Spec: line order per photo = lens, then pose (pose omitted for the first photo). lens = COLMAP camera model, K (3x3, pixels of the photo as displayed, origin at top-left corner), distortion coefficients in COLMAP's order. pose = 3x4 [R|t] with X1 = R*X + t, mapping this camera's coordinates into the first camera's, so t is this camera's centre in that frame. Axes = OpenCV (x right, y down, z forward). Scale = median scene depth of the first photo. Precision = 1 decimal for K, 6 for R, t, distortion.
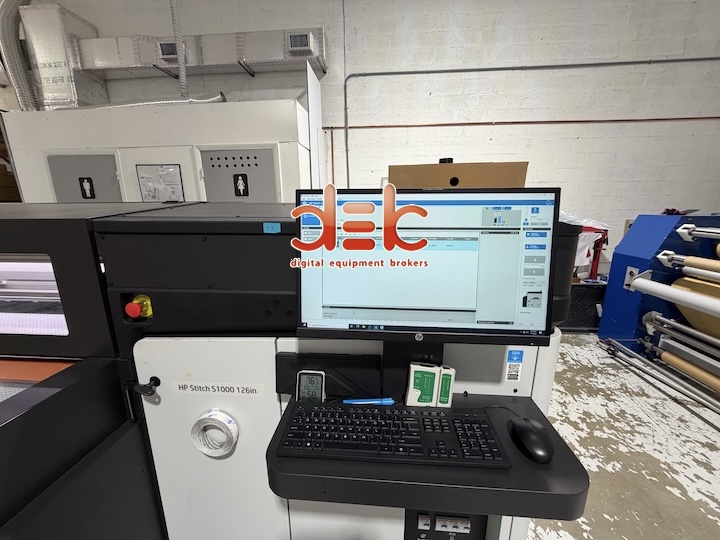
lens RADIAL K [[289.5, 0, 358.0], [0, 289.5, 270.0], [0, 0, 1]] dist [-0.001961, 0.000970]
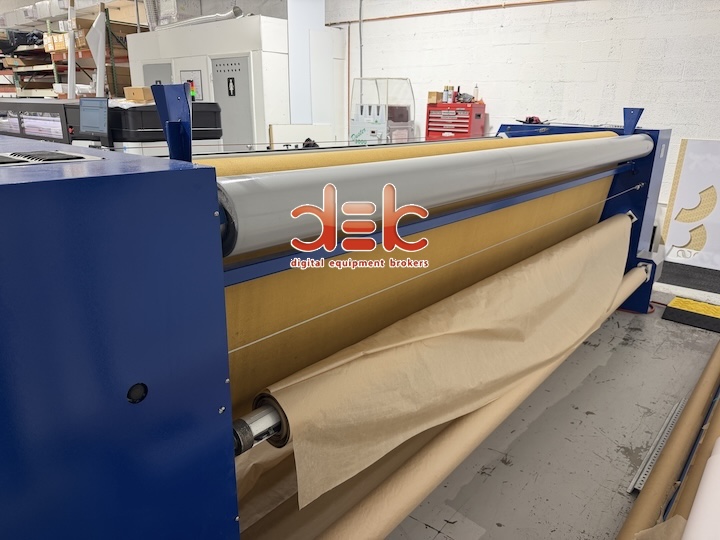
lens RADIAL K [[502.8, 0, 360.0], [0, 502.8, 270.0], [0, 0, 1]] dist [-0.005039, -0.003196]
pose [[0.823460, 0.198175, -0.531639, 1.324078], [-0.149735, 0.979703, 0.133271, 0.105074], [0.547259, -0.030138, 0.836420, -0.511567]]
